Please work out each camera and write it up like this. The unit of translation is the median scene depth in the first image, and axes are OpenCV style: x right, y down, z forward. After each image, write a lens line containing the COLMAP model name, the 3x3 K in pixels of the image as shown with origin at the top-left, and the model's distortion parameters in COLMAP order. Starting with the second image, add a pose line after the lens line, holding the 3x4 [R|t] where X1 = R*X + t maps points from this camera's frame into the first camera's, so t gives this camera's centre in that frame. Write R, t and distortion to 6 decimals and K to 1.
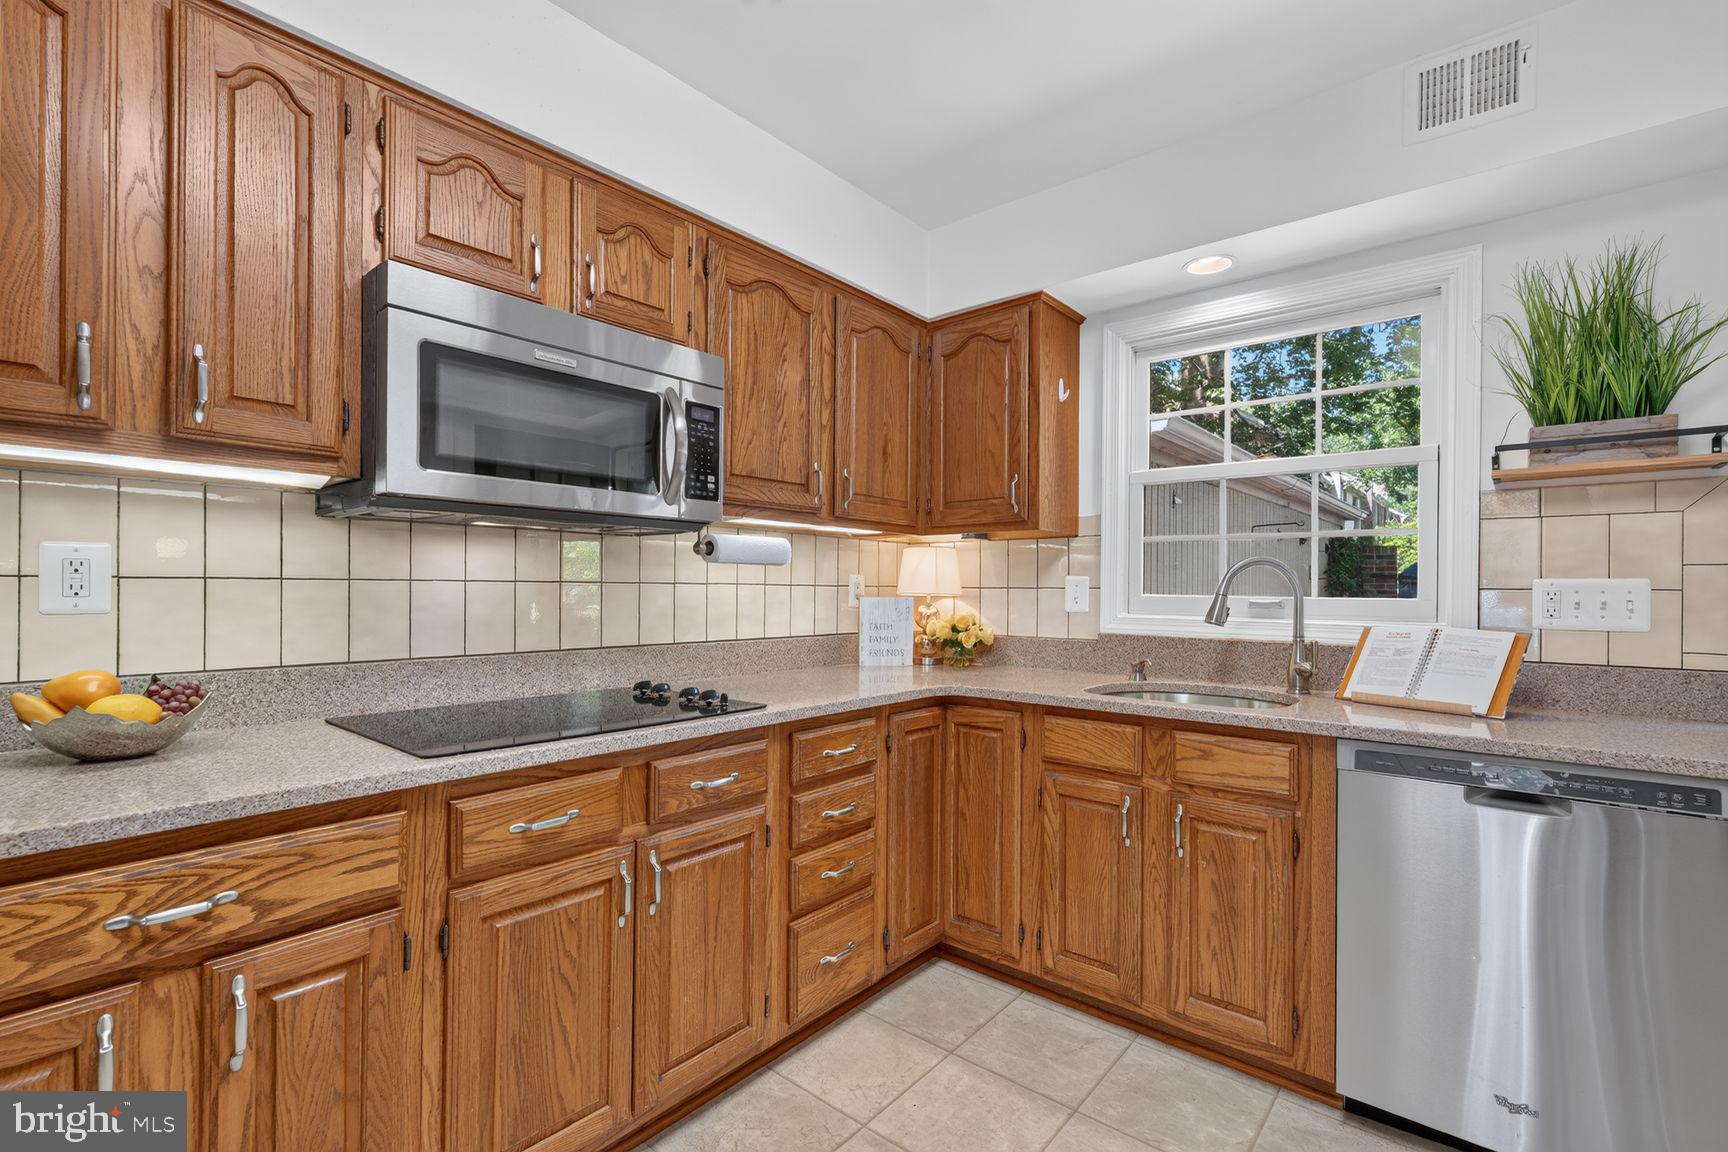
lens RADIAL K [[769.4, 0, 859.2], [0, 769.4, 587.2], [0, 0, 1]] dist [0.001495, 0.000308]
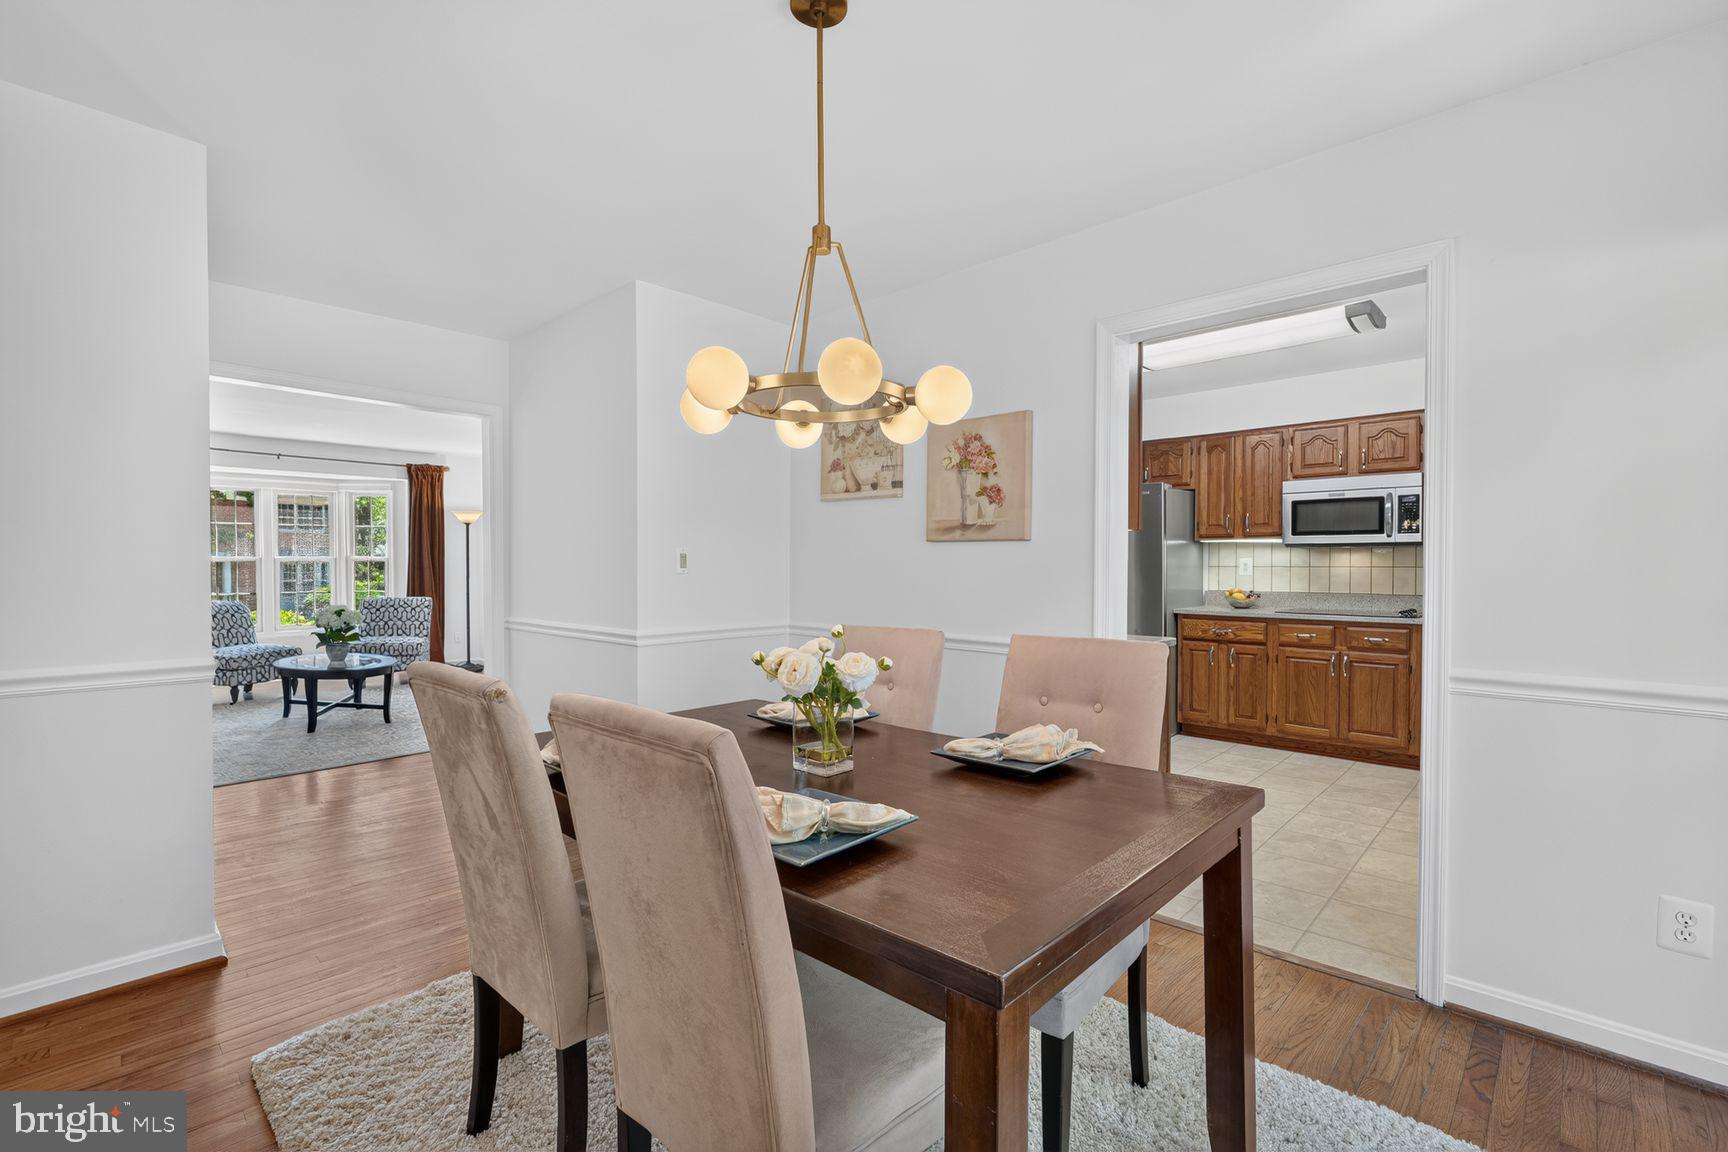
lens RADIAL K [[762.5, 0, 866.9], [0, 762.5, 568.5], [0, 0, 1]] dist [0.000984, 0.000470]
pose [[-0.050182, -0.002492, -0.998737, 3.902530], [-0.003646, 0.999991, -0.002312, 0.015879], [0.998733, 0.003526, -0.050190, -1.015922]]
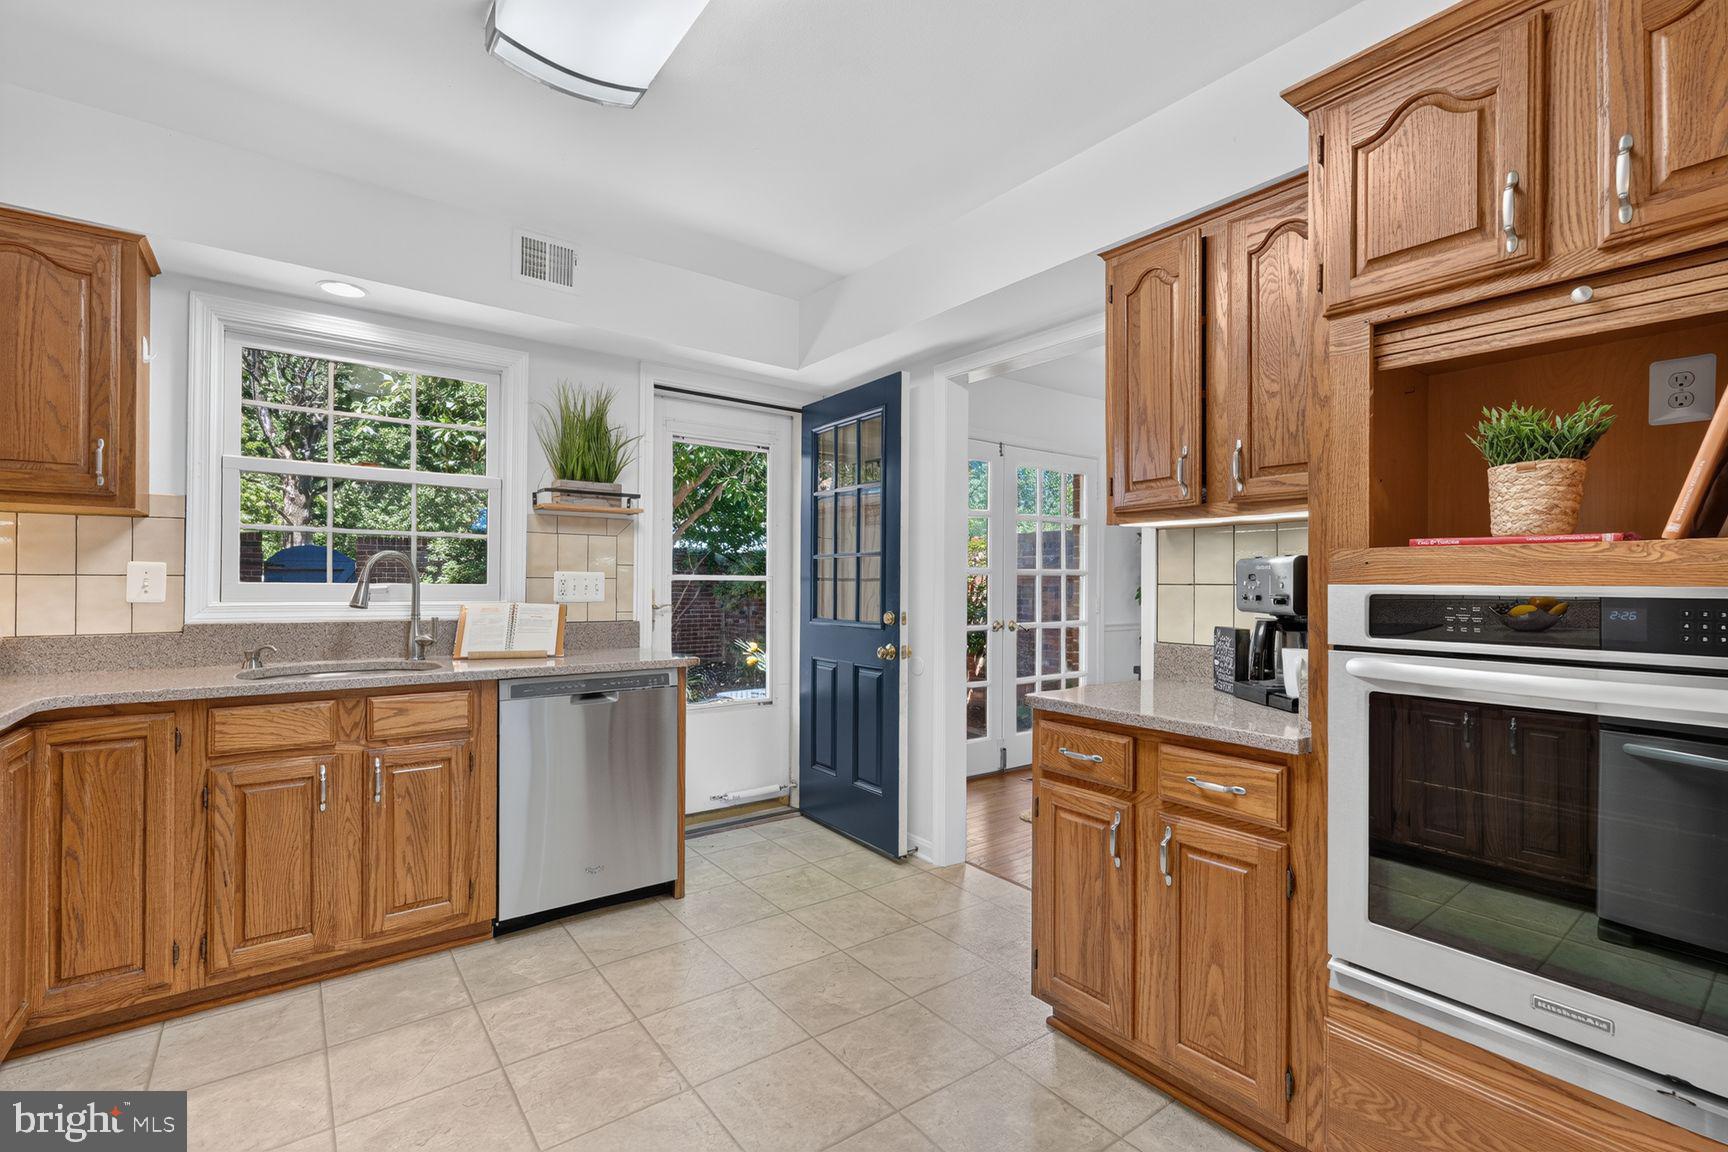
lens RADIAL K [[780.9, 0, 868.6], [0, 780.9, 582.4], [0, 0, 1]] dist [0.001600, -0.000047]
pose [[0.216500, -0.004143, 0.976274, -0.548950], [-0.005751, 0.999968, 0.005519, -0.000638], [-0.976266, -0.006810, 0.216469, -0.001582]]
